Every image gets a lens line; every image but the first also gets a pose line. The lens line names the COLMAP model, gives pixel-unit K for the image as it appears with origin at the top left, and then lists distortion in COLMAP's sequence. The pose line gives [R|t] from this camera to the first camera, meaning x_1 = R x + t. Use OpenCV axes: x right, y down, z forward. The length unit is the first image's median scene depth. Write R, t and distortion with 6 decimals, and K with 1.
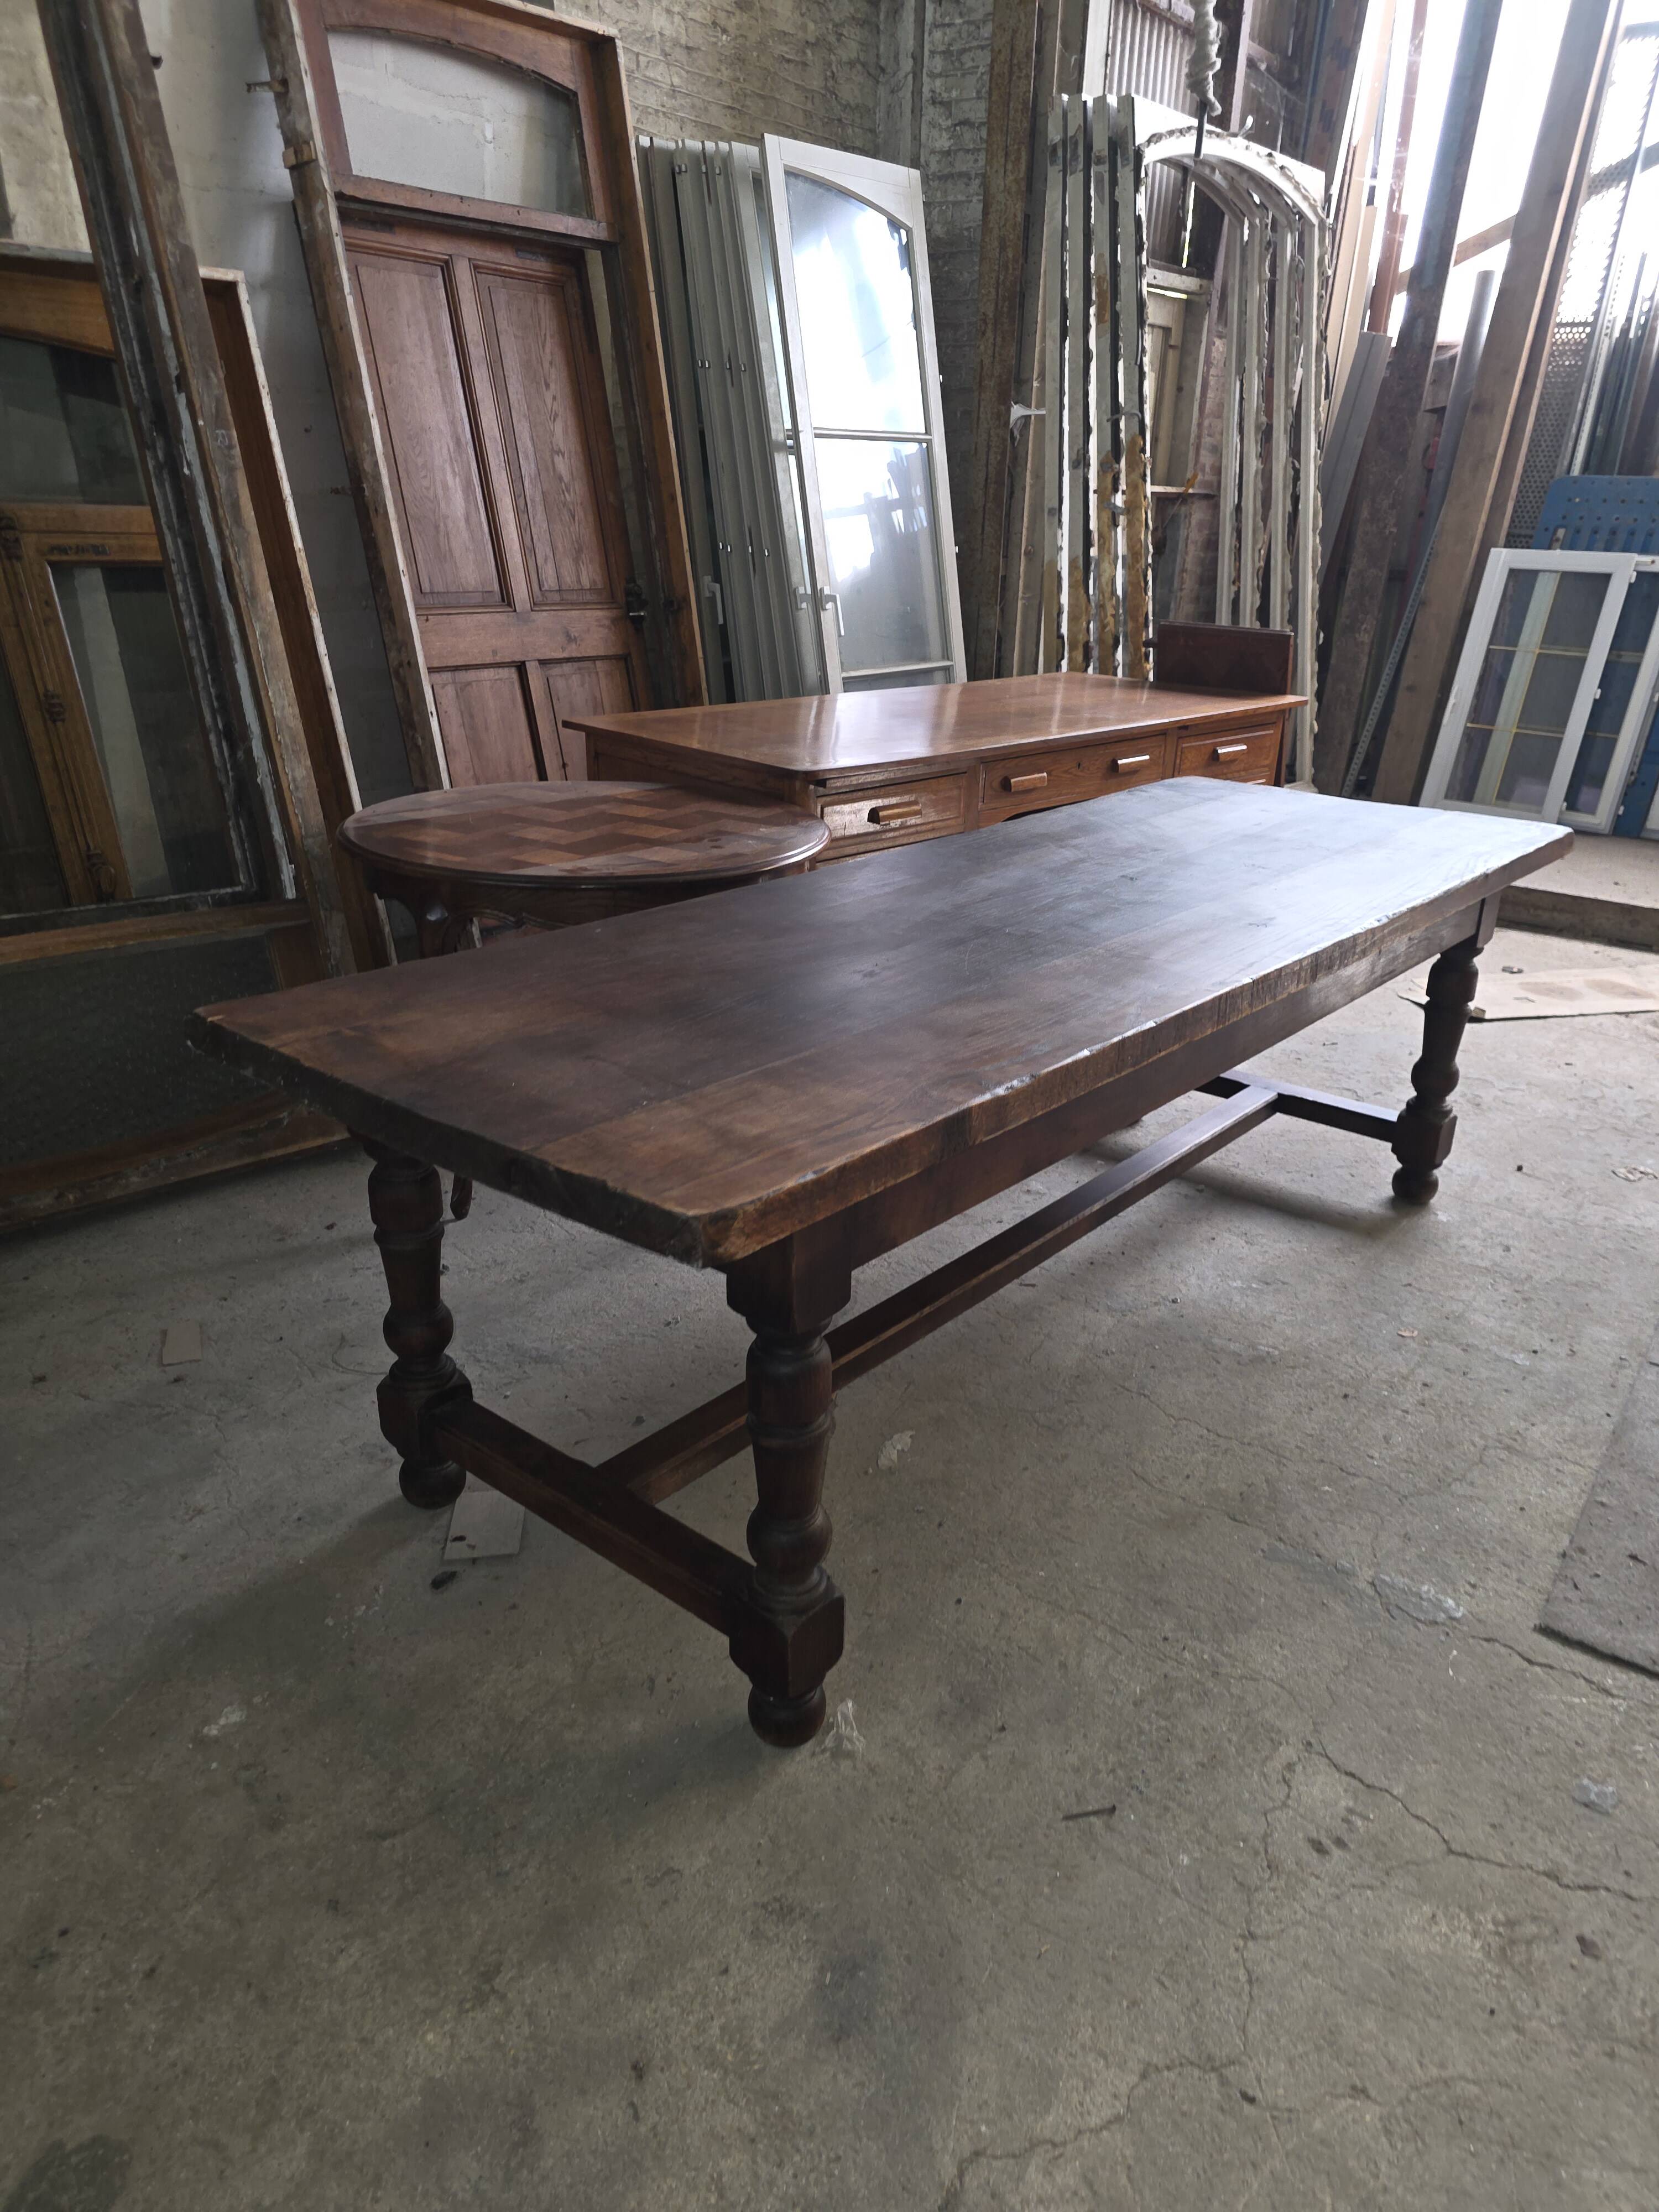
lens RADIAL K [[1466.6, 0, 836.4], [0, 1466.6, 1154.2], [0, 0, 1]] dist [0.035570, -0.029092]
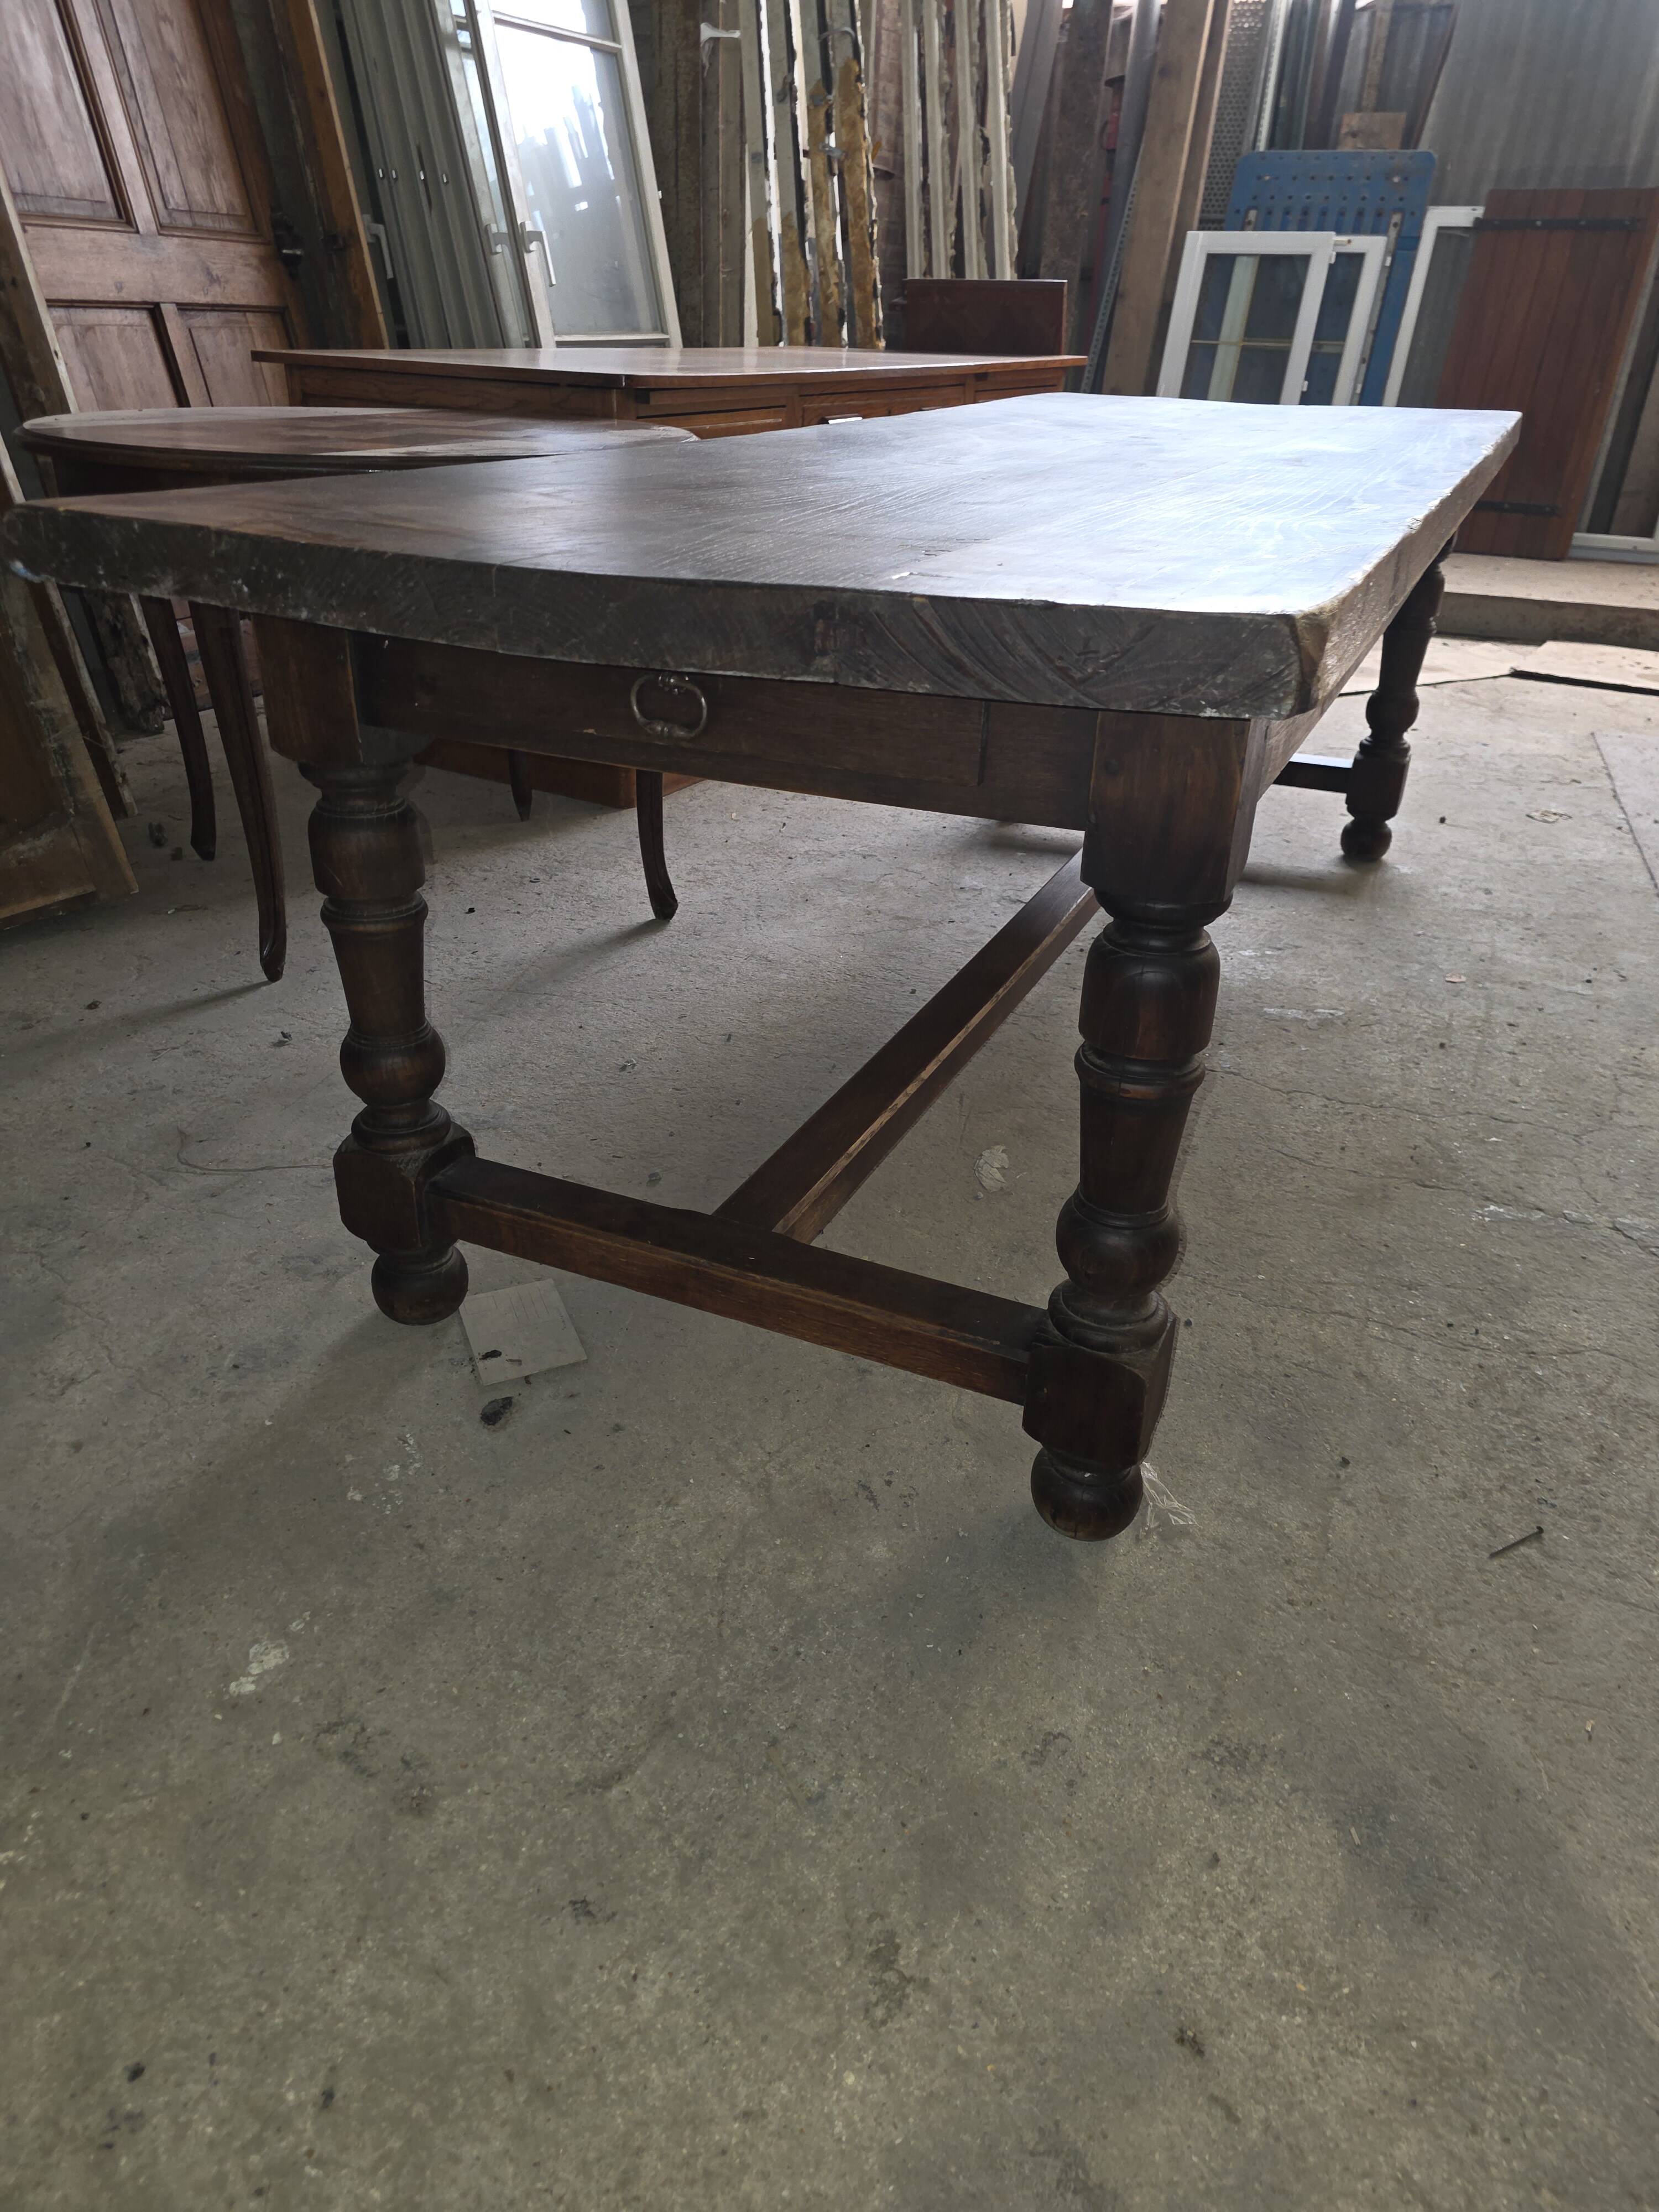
lens RADIAL K [[1470.4, 0, 822.0], [0, 1470.4, 1119.0], [0, 0, 1]] dist [0.033164, -0.023549]
pose [[0.964963, -0.124310, 0.231071, -0.156120], [0.101385, 0.988900, 0.108614, 0.056031], [-0.242008, -0.081381, 0.966855, 0.182561]]
